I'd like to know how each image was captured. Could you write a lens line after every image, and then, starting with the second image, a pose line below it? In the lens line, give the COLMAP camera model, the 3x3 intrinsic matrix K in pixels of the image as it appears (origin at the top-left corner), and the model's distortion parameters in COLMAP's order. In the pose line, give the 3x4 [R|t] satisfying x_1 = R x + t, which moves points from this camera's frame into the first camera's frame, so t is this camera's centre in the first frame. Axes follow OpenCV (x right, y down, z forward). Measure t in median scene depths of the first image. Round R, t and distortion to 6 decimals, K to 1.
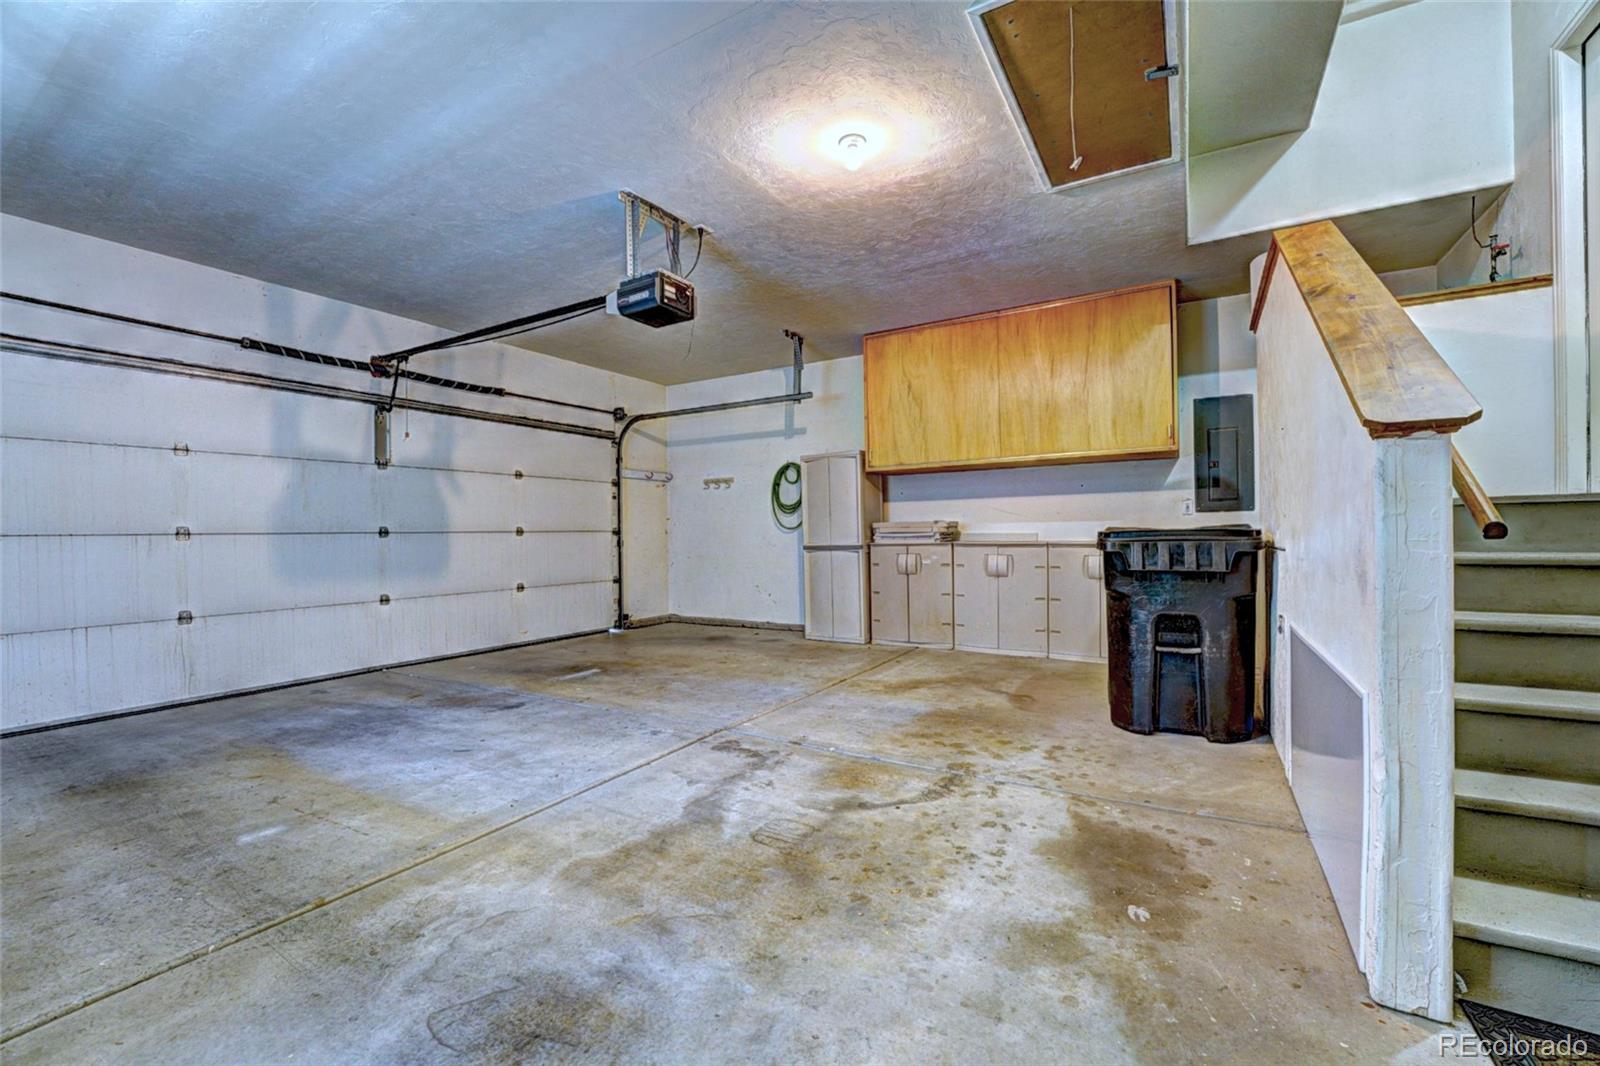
lens RADIAL K [[663.5, 0, 797.2], [0, 663.5, 535.1], [0, 0, 1]] dist [-0.026669, 0.002327]
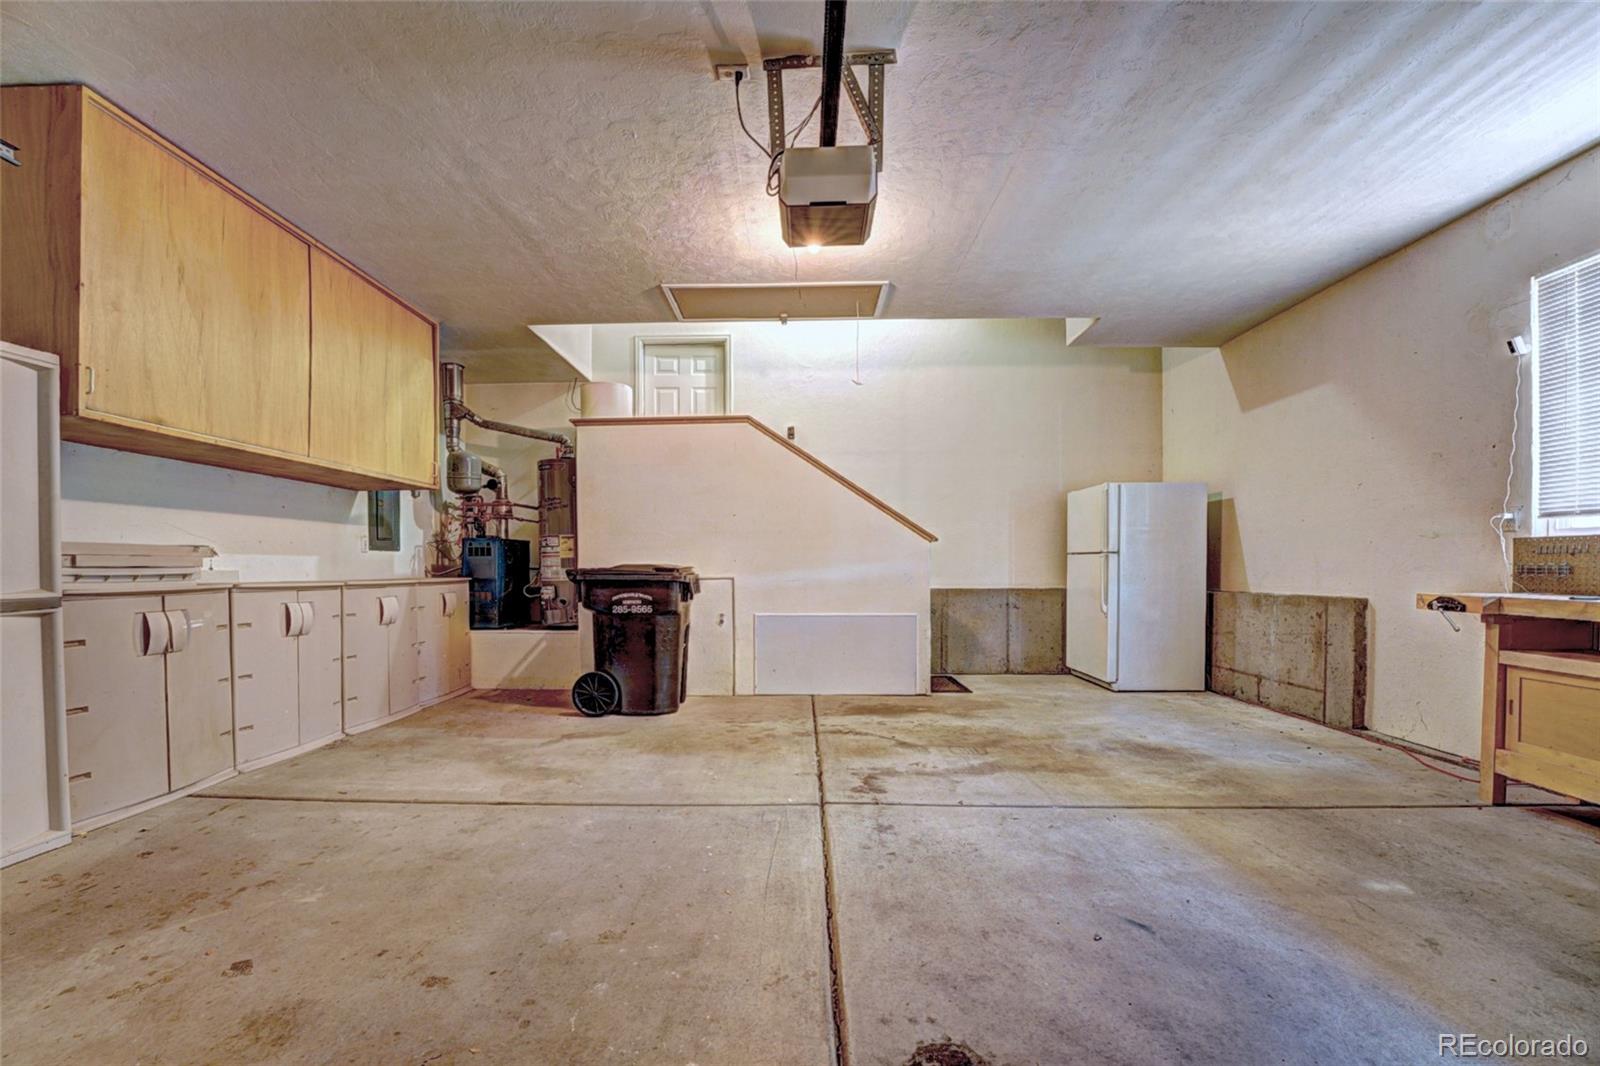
lens RADIAL K [[663.5, 0, 783.1], [0, 663.5, 570.9], [0, 0, 1]] dist [-0.026669, 0.002327]
pose [[-0.492974, 0.010529, 0.869981, -0.990768], [0.011760, 0.999916, -0.005438, 0.014347], [-0.869965, 0.007550, -0.493056, 1.794052]]
